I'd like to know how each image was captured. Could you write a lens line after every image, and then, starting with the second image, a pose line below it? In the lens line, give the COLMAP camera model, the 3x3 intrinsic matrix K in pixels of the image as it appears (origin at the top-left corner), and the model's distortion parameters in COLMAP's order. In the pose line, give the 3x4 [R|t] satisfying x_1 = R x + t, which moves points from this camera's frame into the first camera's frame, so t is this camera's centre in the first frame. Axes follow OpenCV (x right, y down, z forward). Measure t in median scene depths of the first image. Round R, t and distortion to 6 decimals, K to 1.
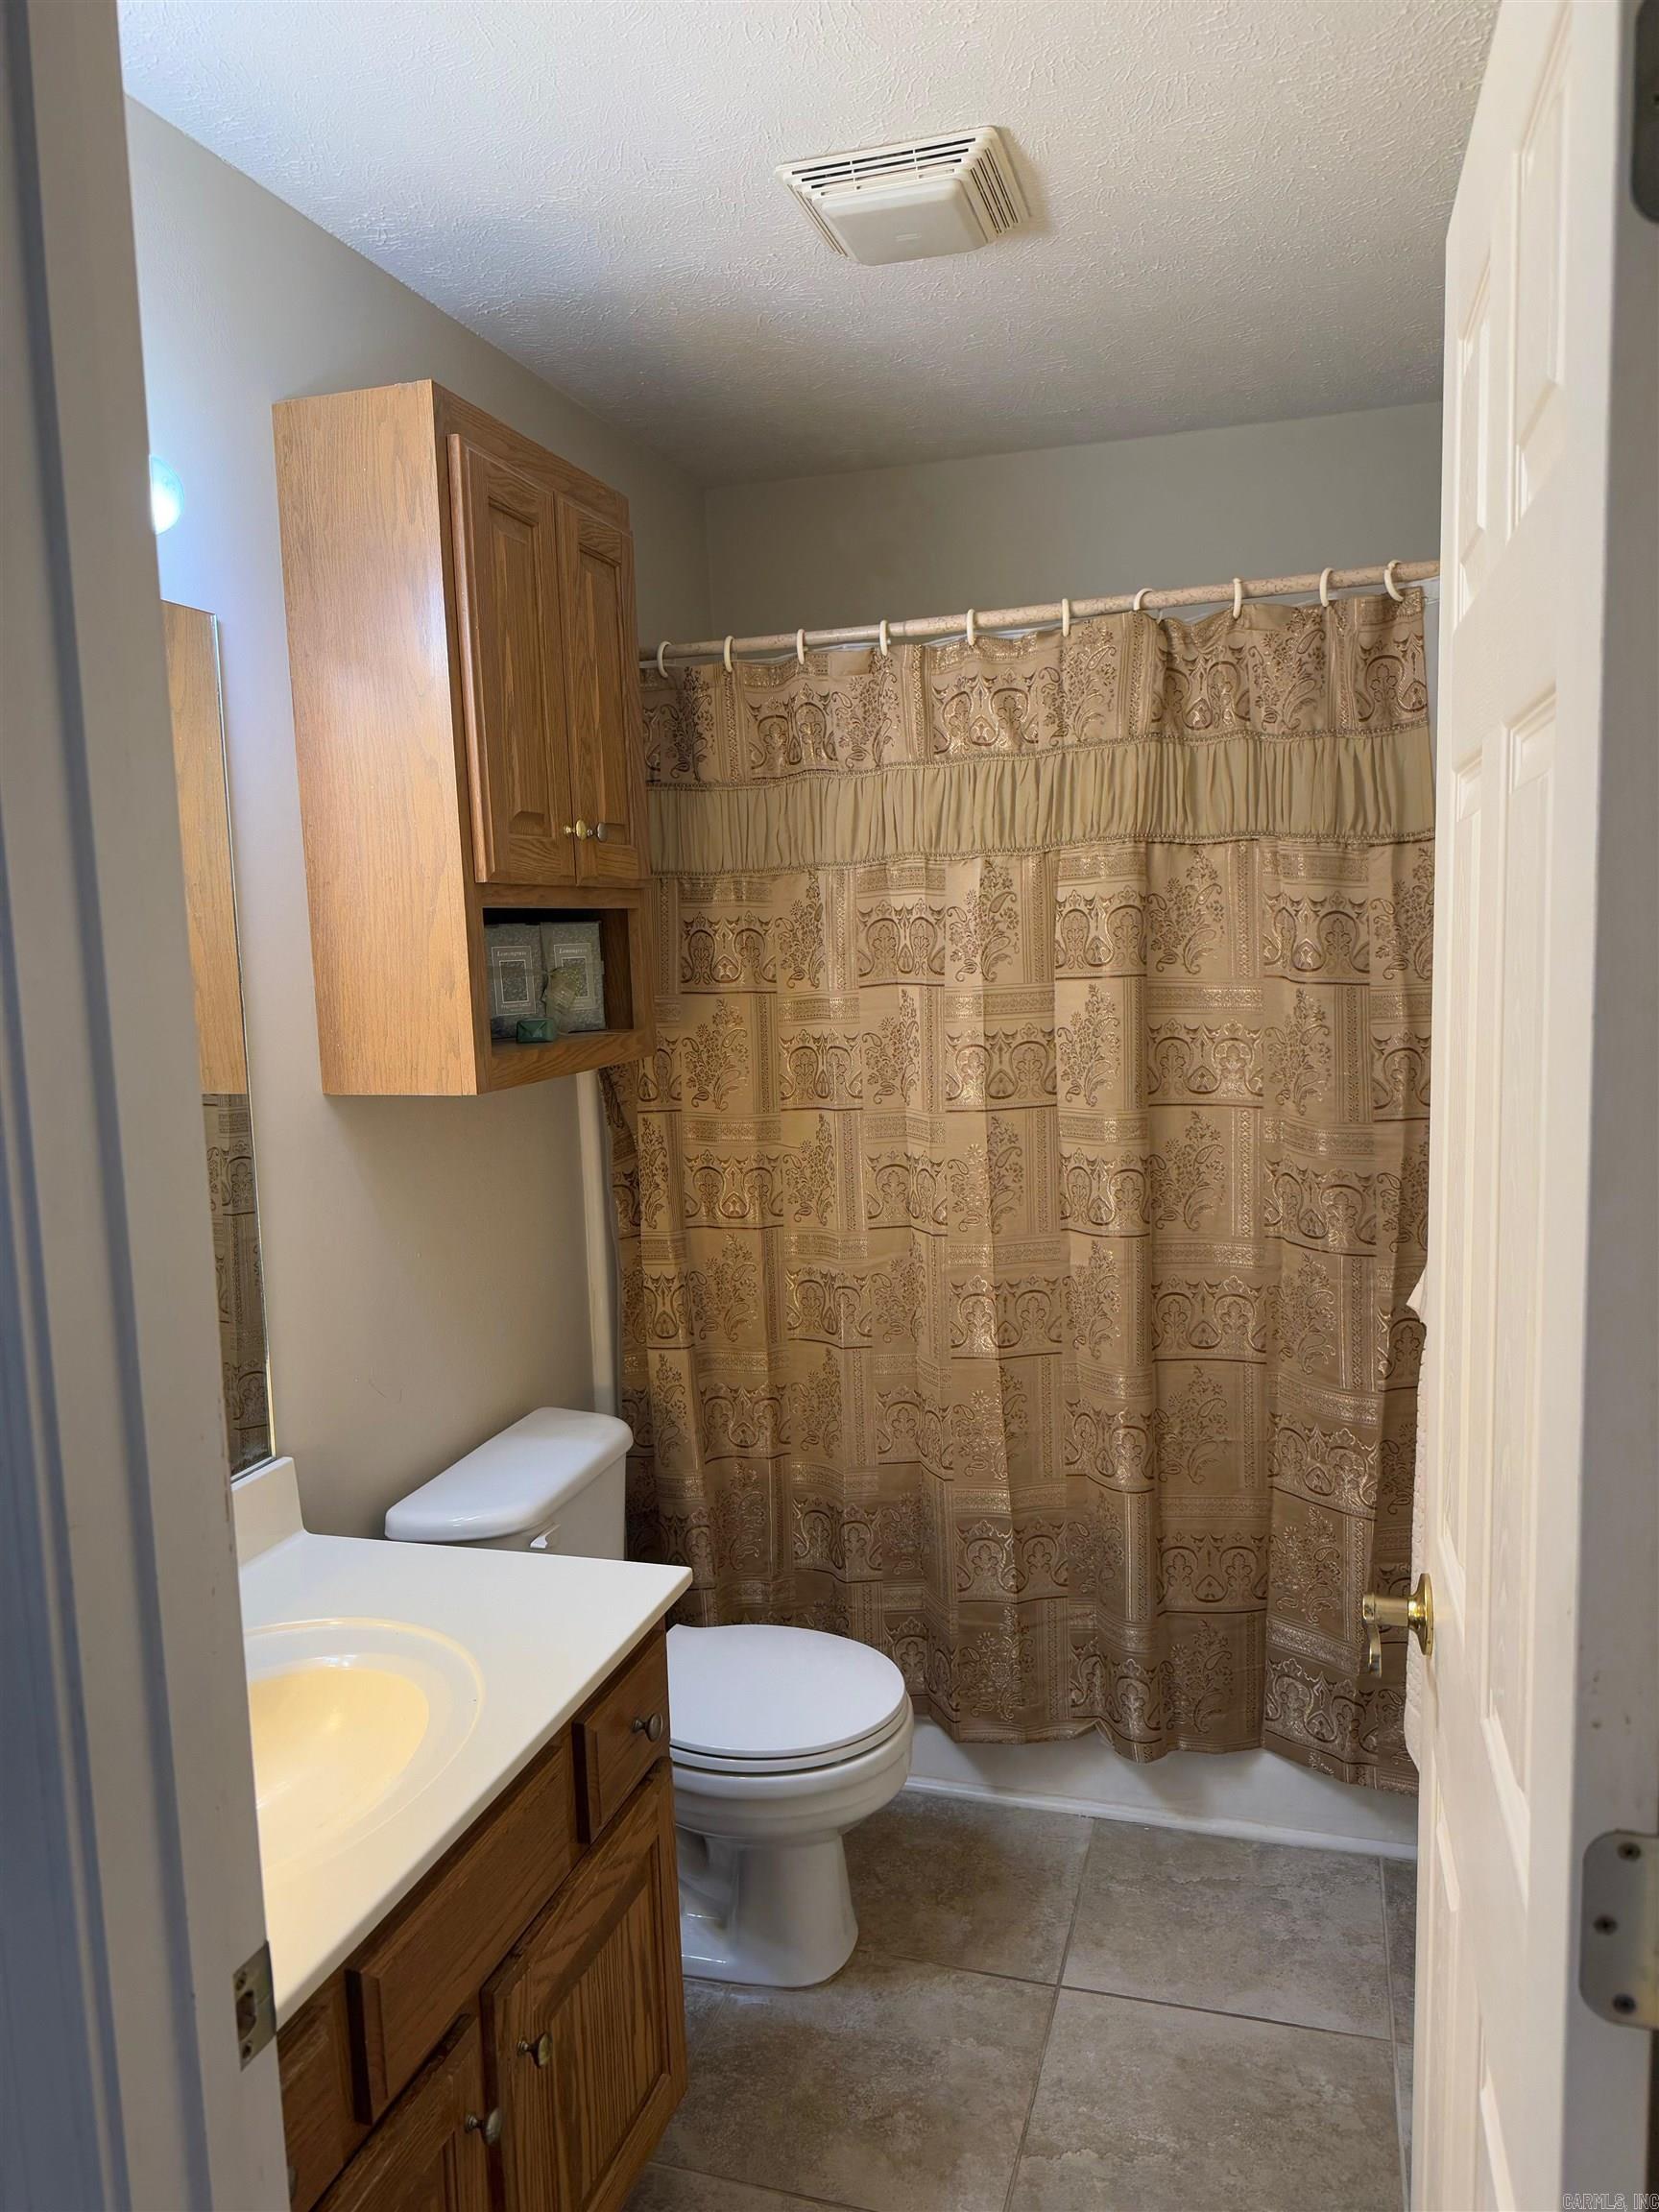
lens RADIAL K [[1548.2, 0, 839.4], [0, 1548.2, 1115.4], [0, 0, 1]] dist [0.164279, -0.293847]
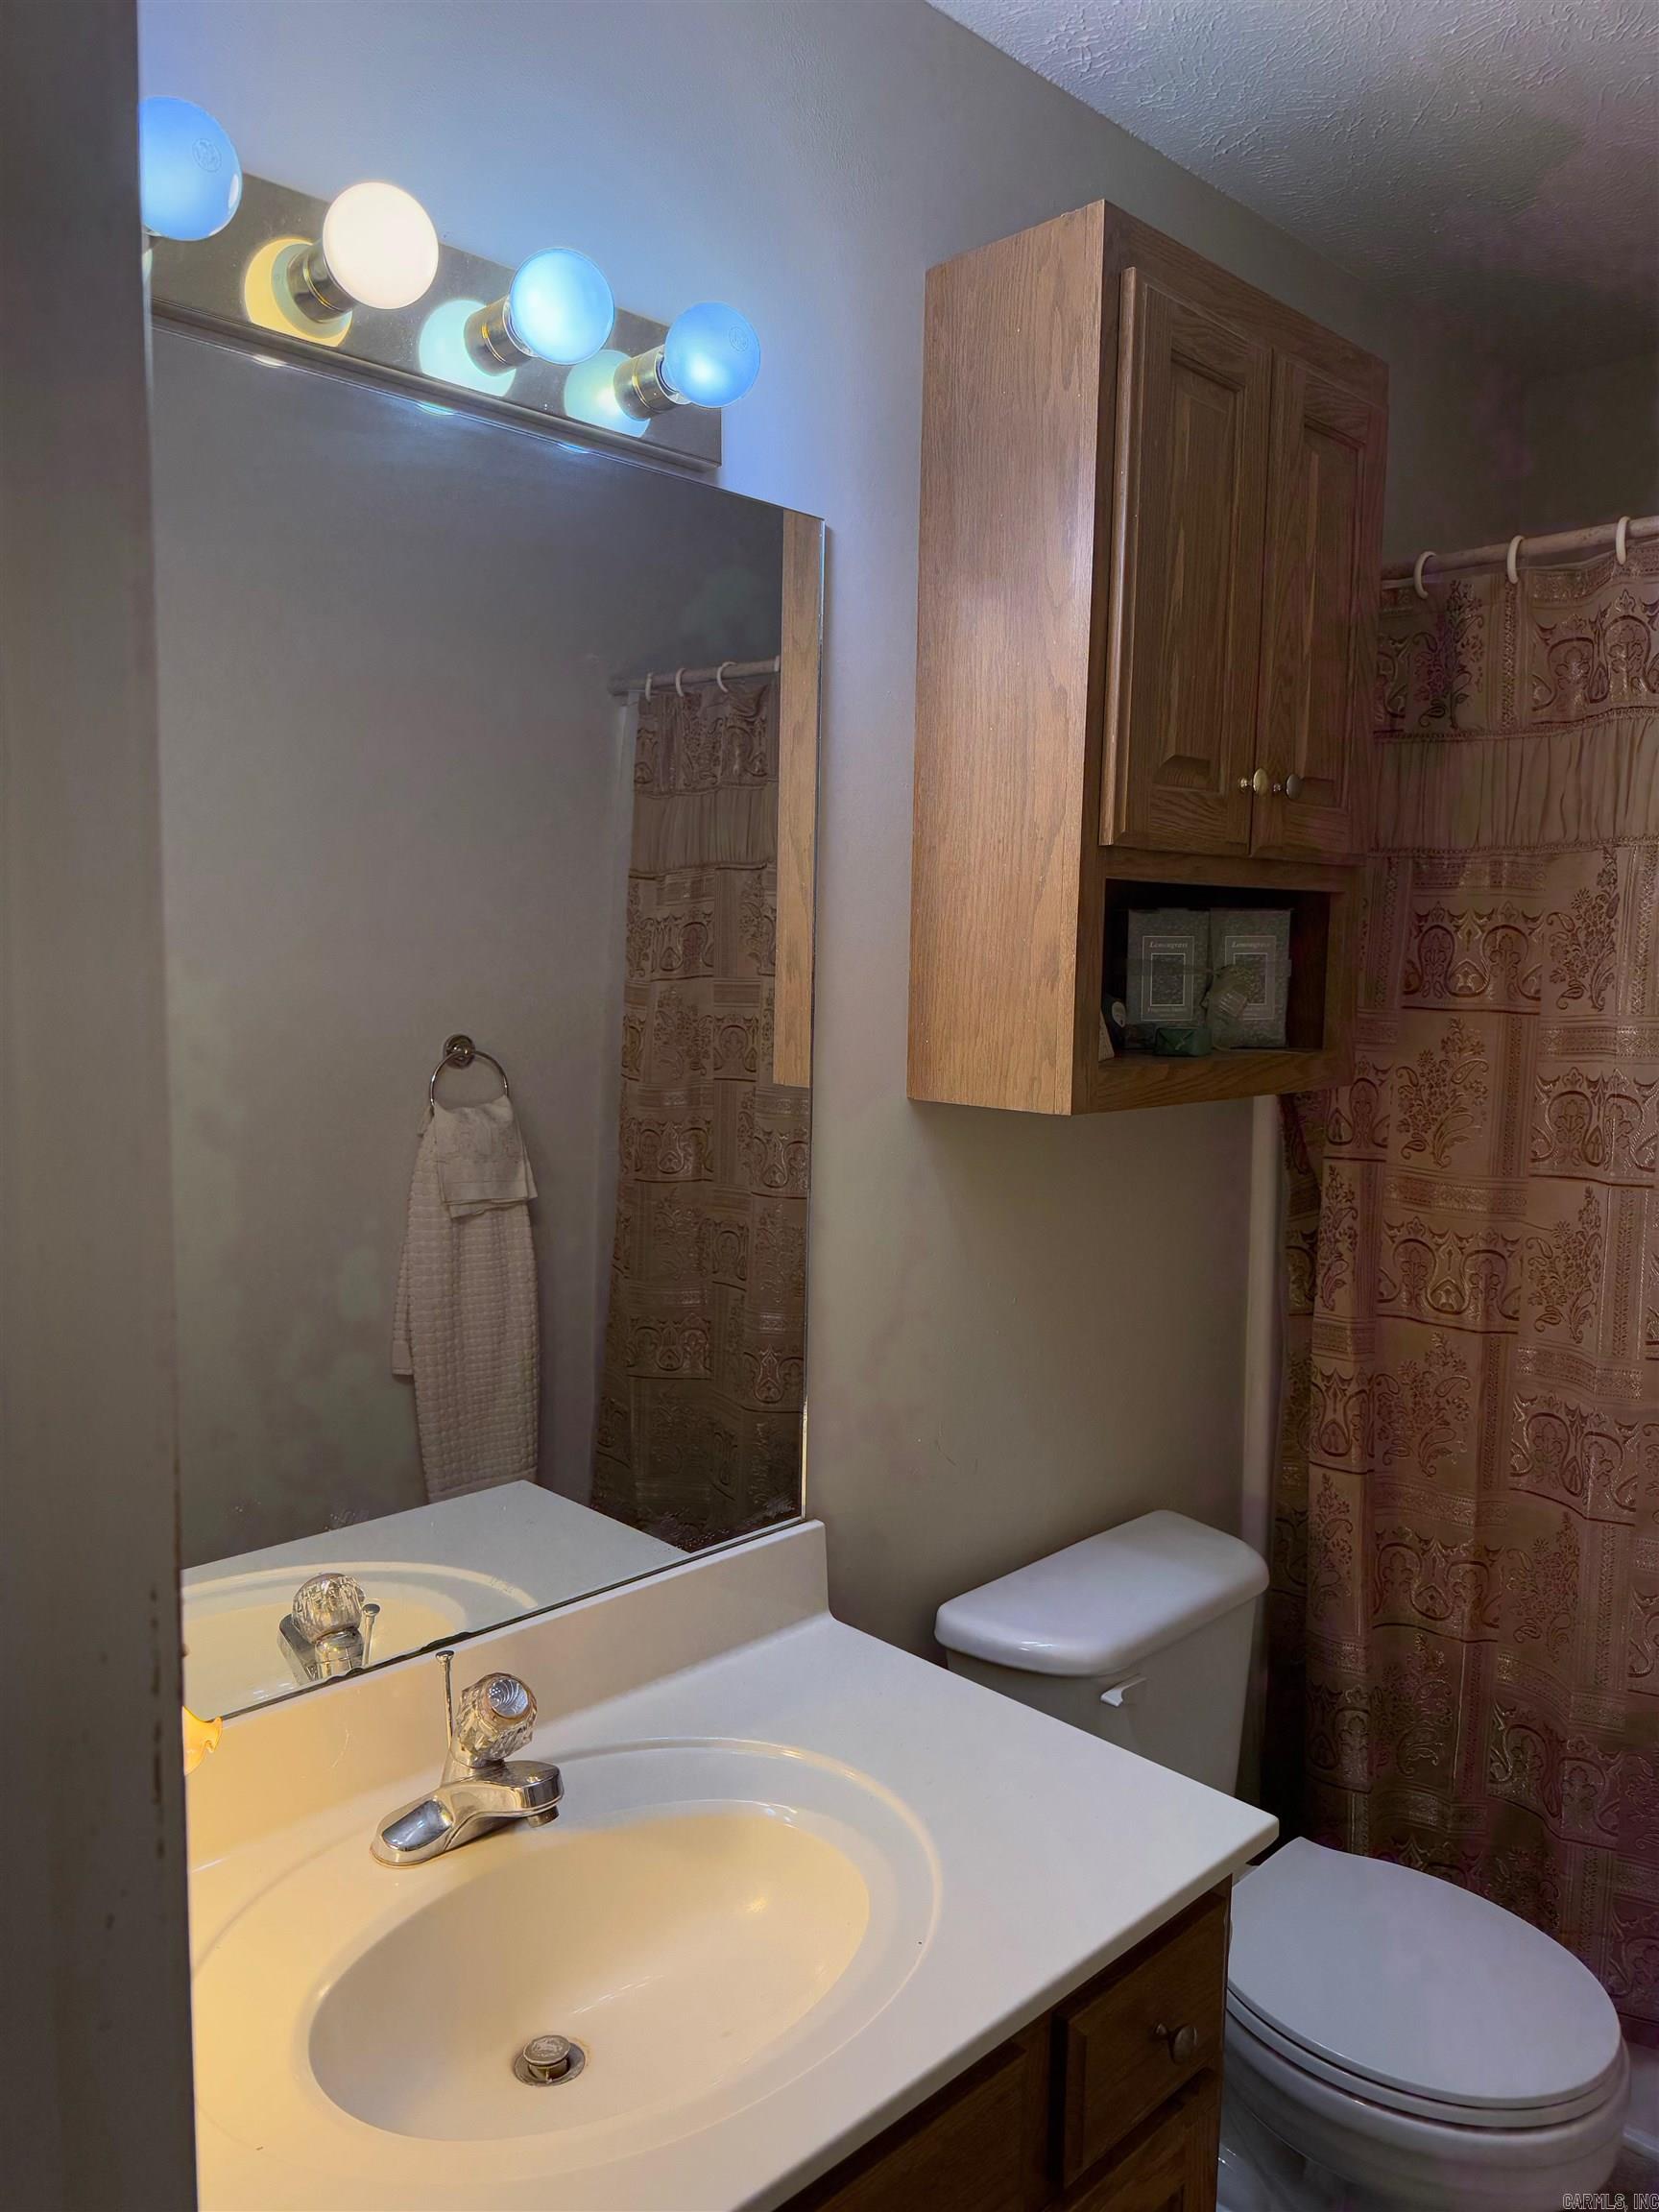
lens RADIAL K [[1560.1, 0, 824.6], [0, 1560.1, 1115.2], [0, 0, 1]] dist [0.072567, -0.132801]
pose [[0.873926, 0.091667, -0.477336, 0.024294], [-0.097203, 0.995178, 0.013151, -0.009377], [0.476240, 0.034905, 0.878622, 0.196438]]
